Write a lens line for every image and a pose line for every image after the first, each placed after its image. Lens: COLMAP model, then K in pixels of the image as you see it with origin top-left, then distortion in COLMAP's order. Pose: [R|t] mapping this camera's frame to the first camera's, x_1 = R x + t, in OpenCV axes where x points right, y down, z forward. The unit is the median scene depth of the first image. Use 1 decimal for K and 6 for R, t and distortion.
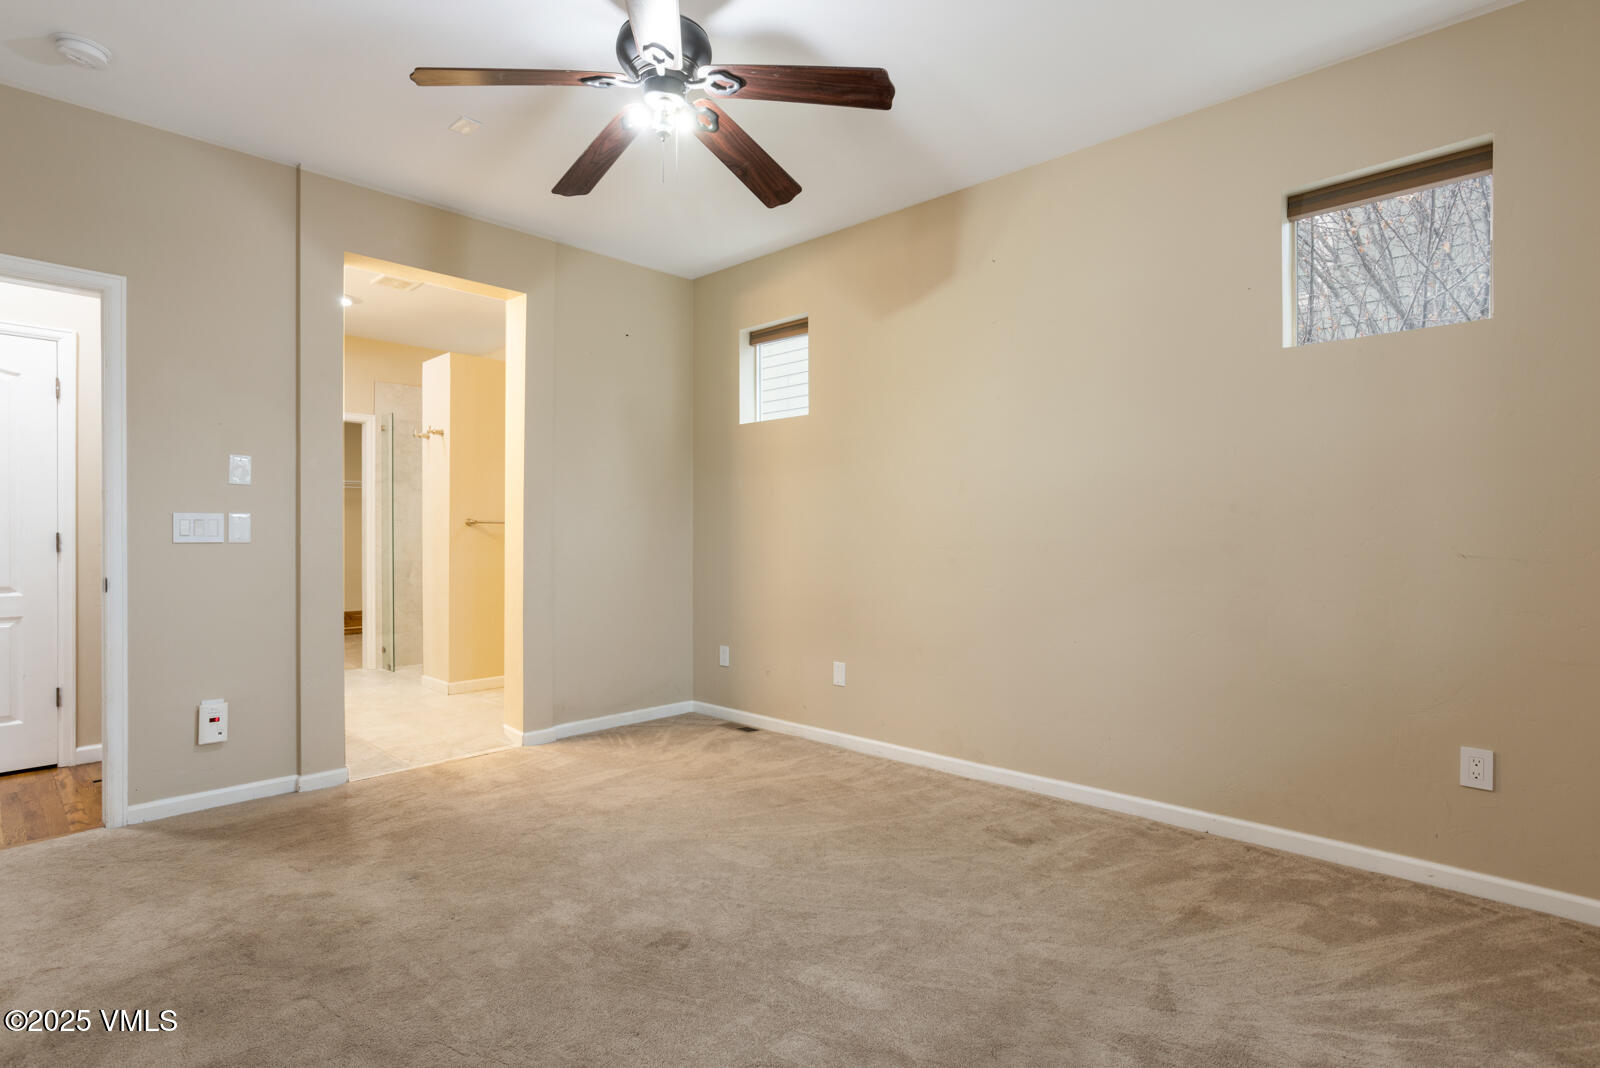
lens RADIAL K [[808.8, 0, 802.4], [0, 808.8, 536.3], [0, 0, 1]] dist [-0.019131, 0.008704]
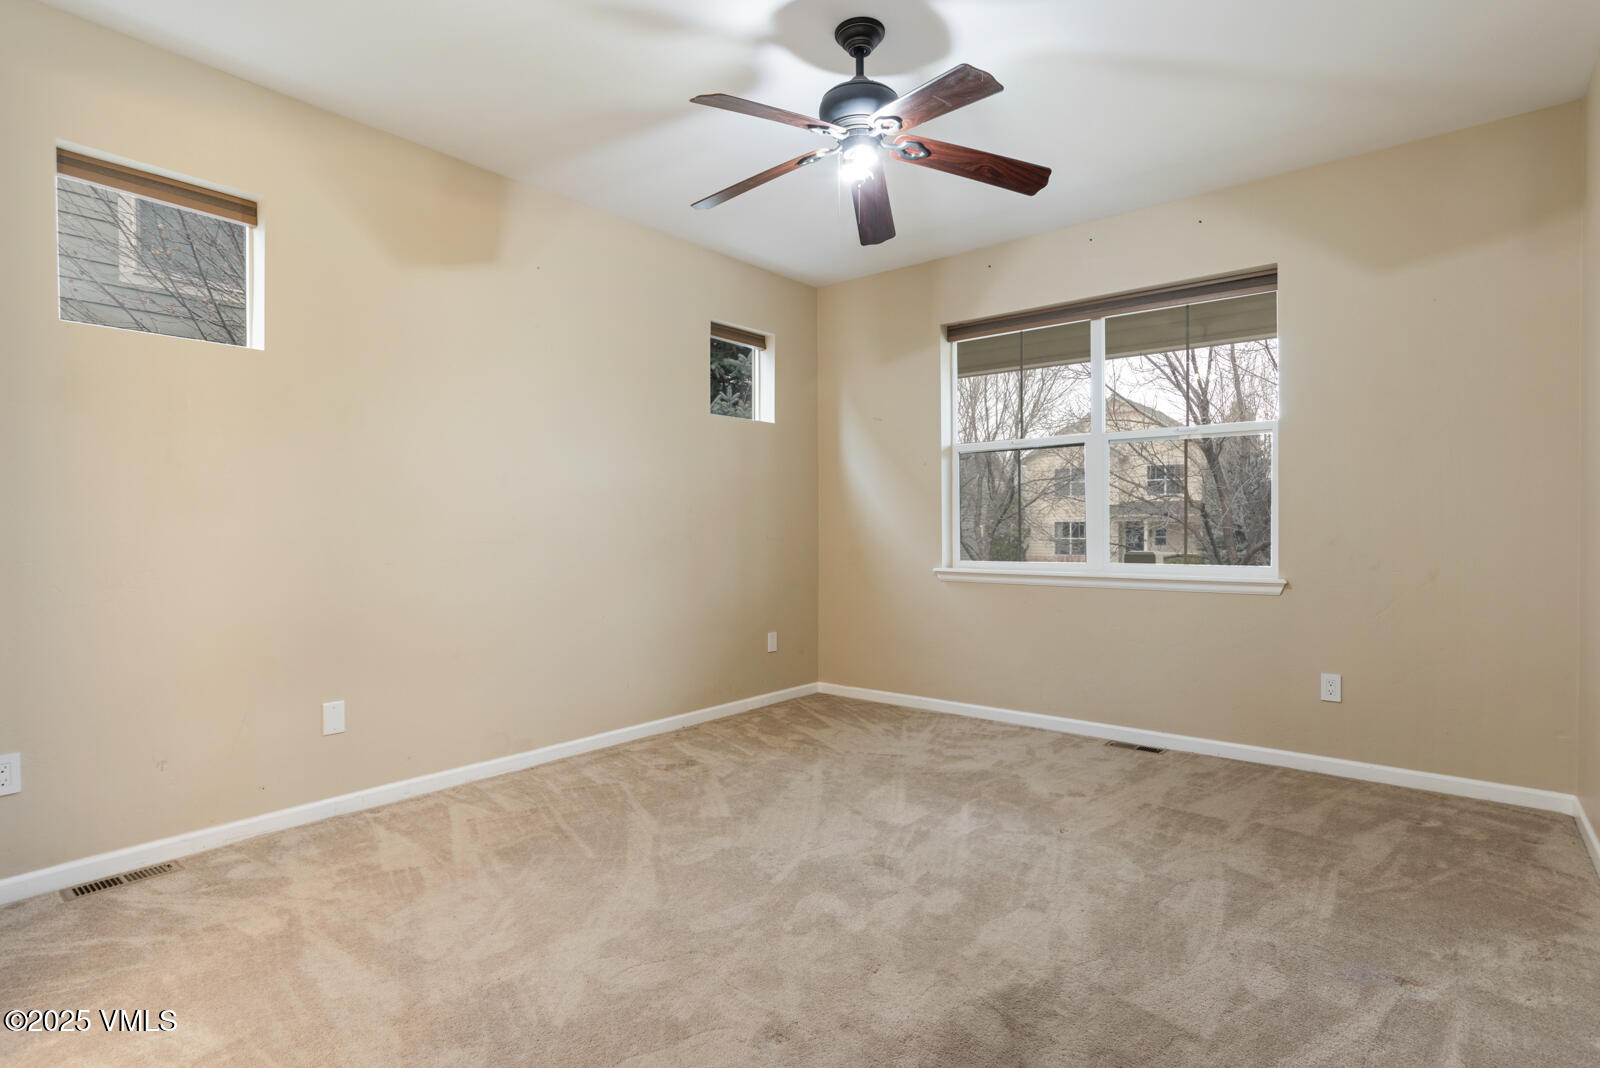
lens RADIAL K [[808.8, 0, 801.4], [0, 808.8, 531.7], [0, 0, 1]] dist [-0.019131, 0.008704]
pose [[-0.090446, -0.004373, 0.995892, -0.923436], [-0.002861, 0.999987, 0.004131, -0.004323], [-0.995897, -0.002475, -0.090457, 0.824911]]
